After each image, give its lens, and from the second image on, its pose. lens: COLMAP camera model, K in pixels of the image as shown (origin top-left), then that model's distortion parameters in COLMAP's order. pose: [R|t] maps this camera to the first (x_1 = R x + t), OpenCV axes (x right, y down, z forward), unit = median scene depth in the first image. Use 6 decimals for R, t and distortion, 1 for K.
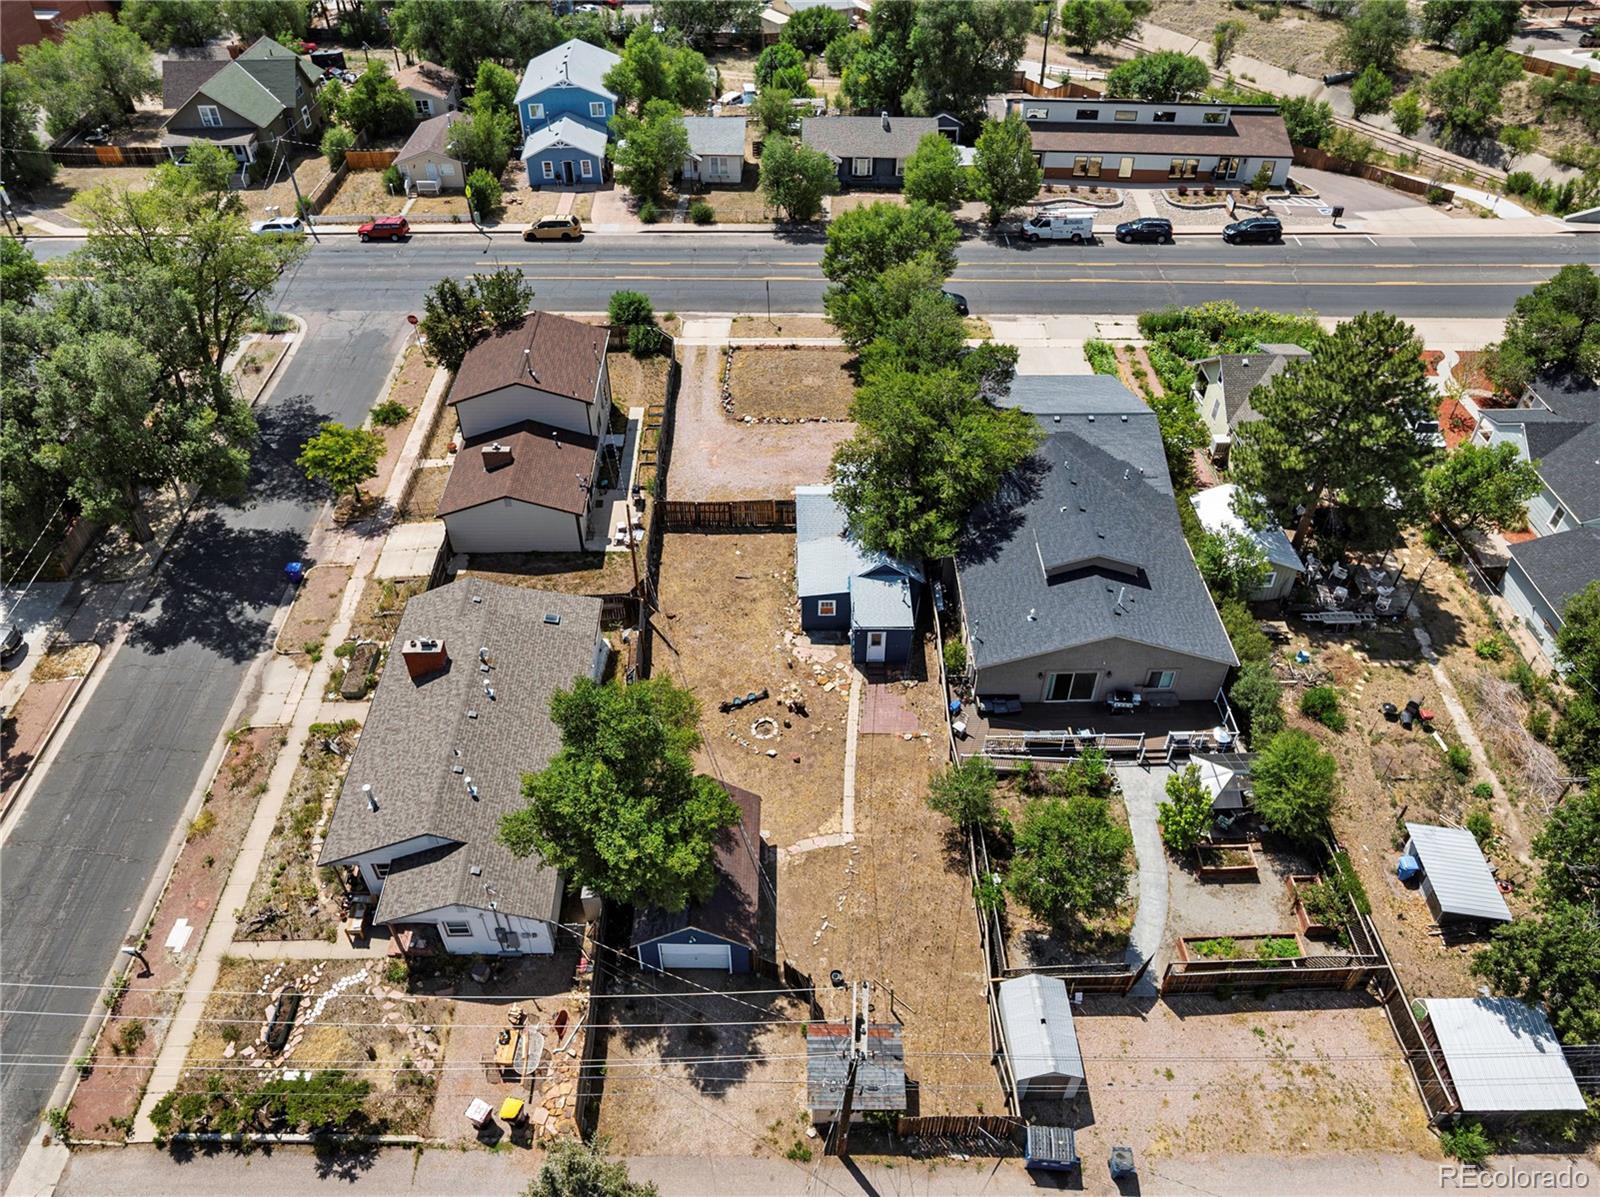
lens RADIAL K [[1124.7, 0, 803.9], [0, 1124.7, 594.1], [0, 0, 1]] dist [-0.035697, -0.004663]
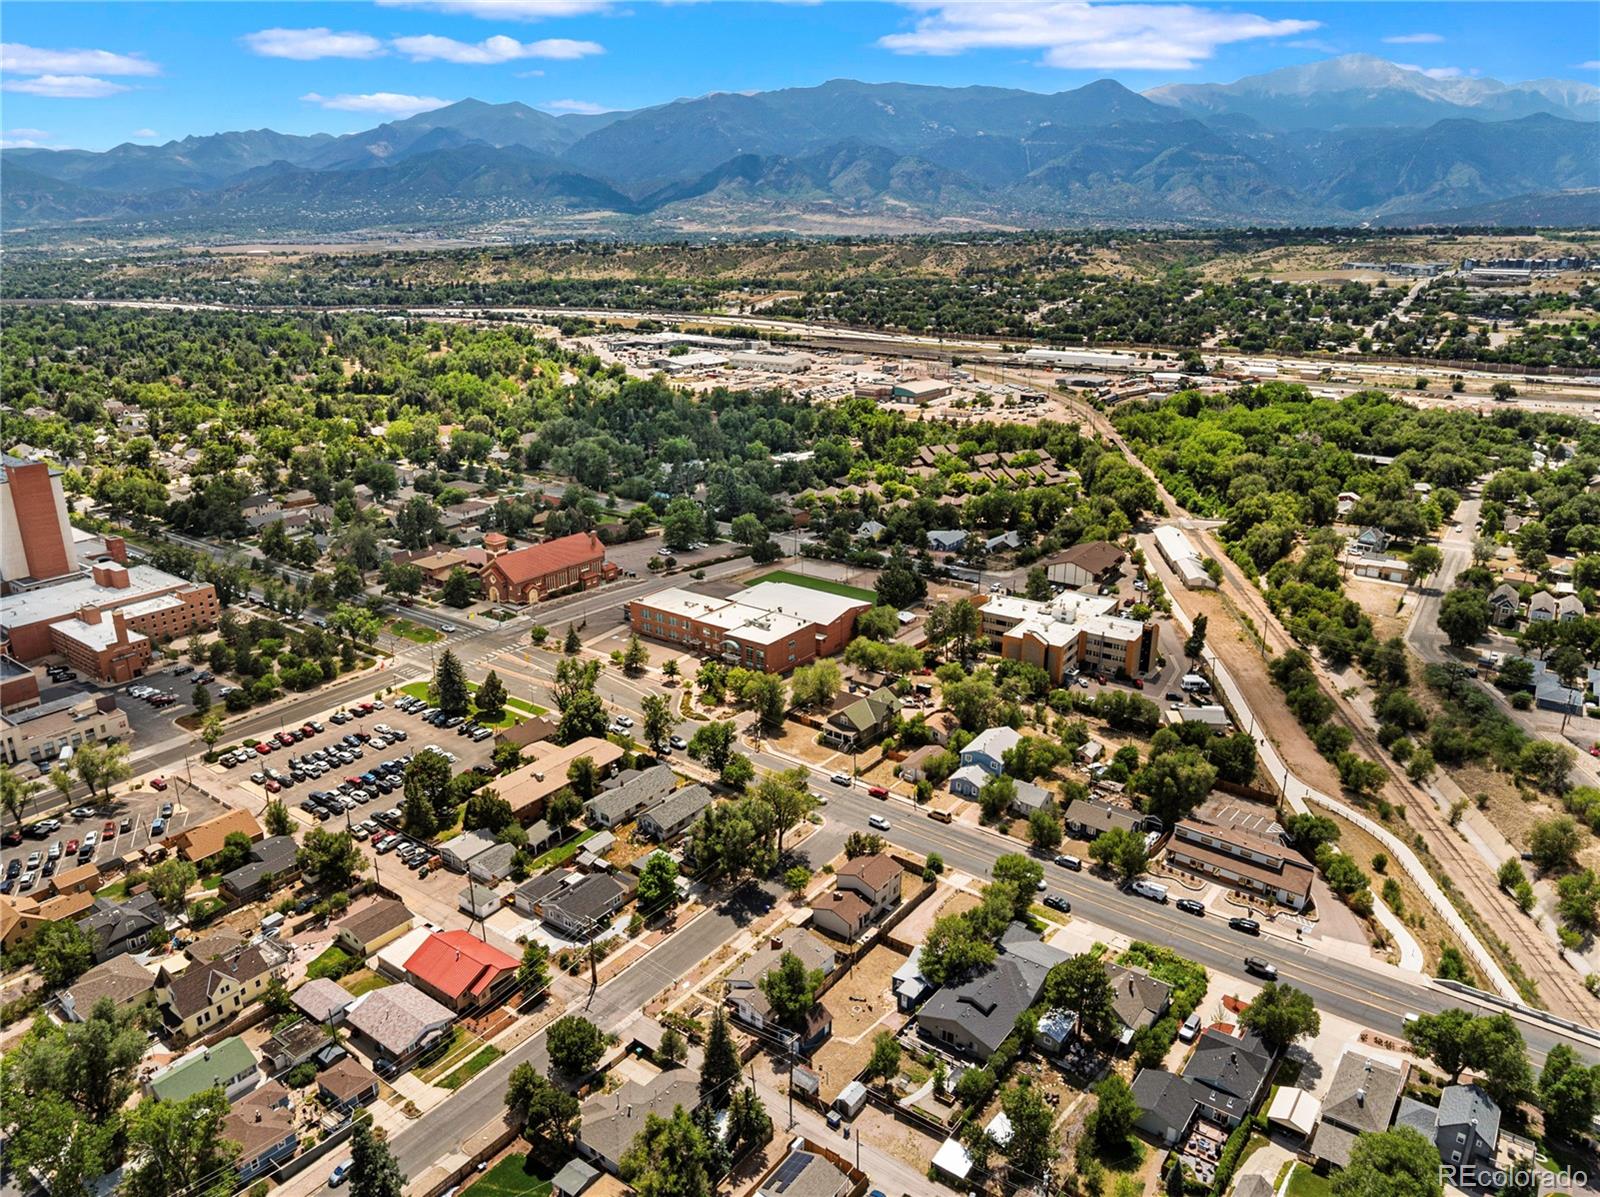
lens RADIAL K [[1124.7, 0, 803.9], [0, 1124.7, 594.1], [0, 0, 1]] dist [-0.035697, -0.004663]
pose [[0.790733, 0.193951, -0.580625, 1.255937], [-0.407595, 0.874476, -0.262980, -0.006817], [0.456737, 0.444607, 0.770530, -1.721011]]
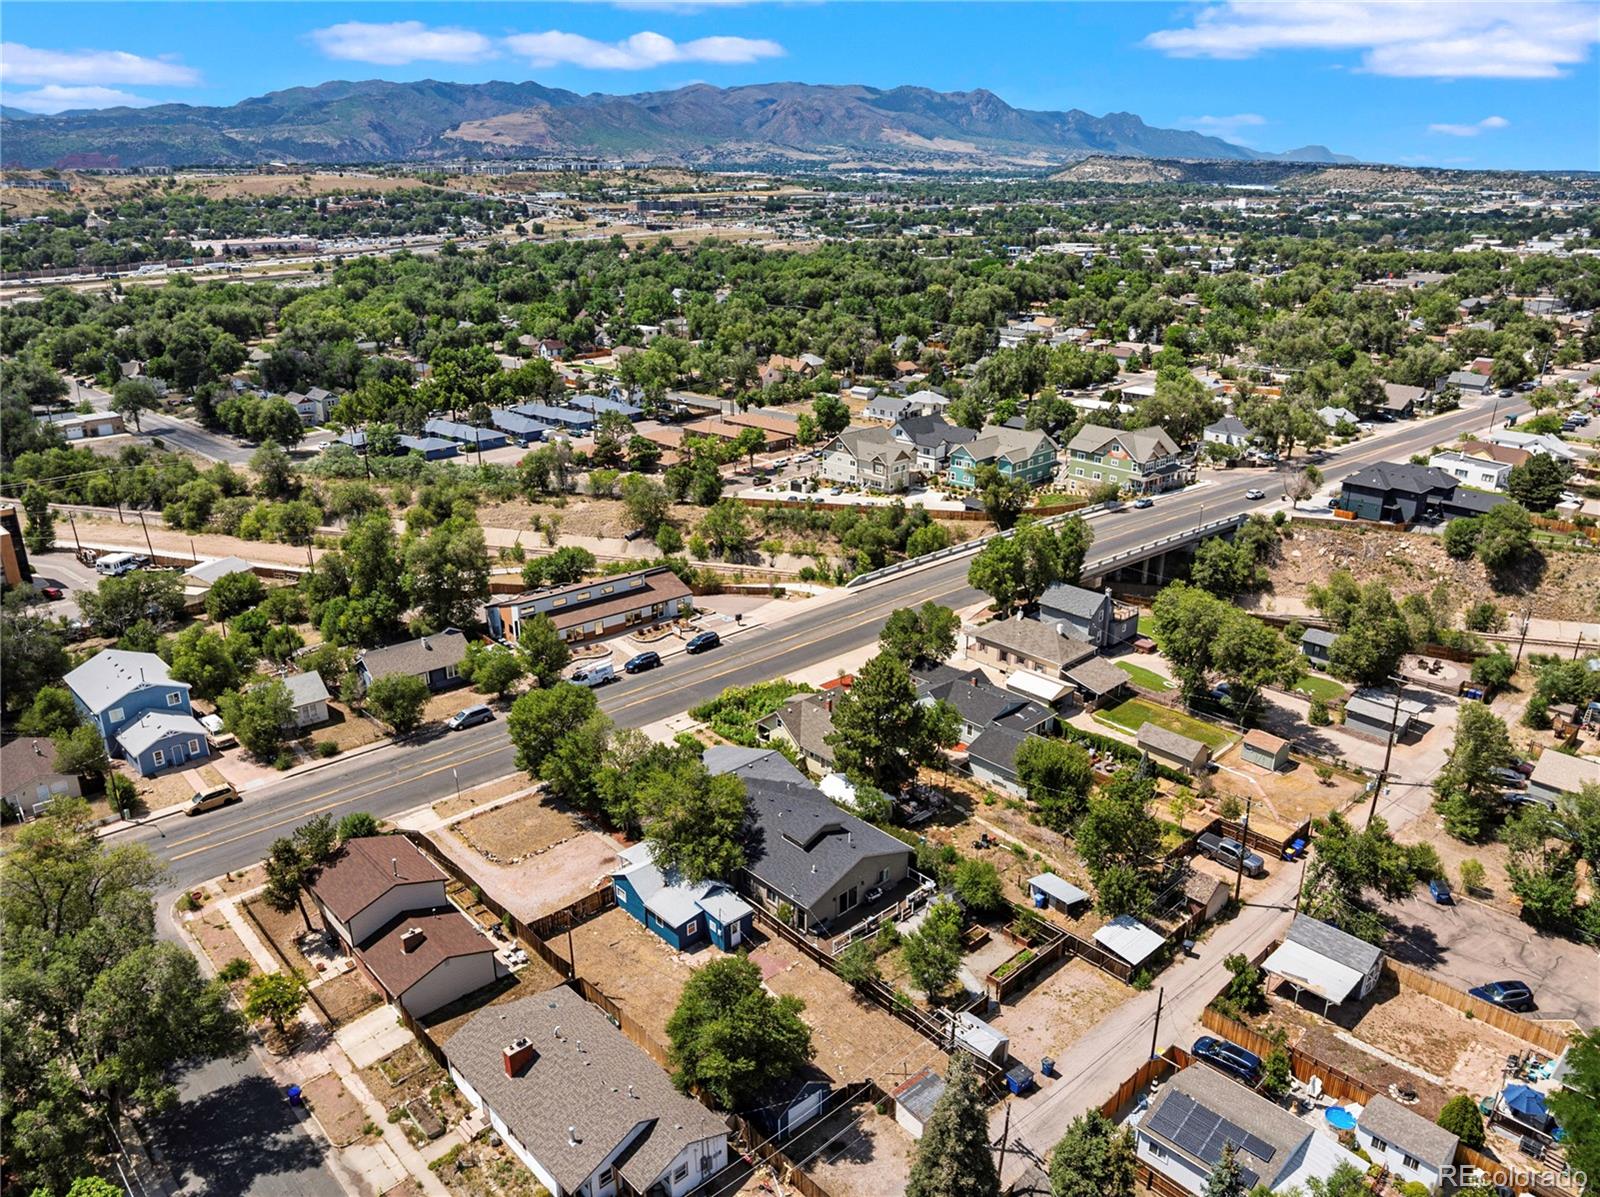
lens RADIAL K [[1124.7, 0, 803.9], [0, 1124.7, 594.1], [0, 0, 1]] dist [-0.035697, -0.004663]
pose [[0.746506, -0.231256, 0.623899, -0.682153], [0.446241, 0.869528, -0.211634, 0.008038], [-0.493556, 0.436395, 0.752304, -0.404546]]
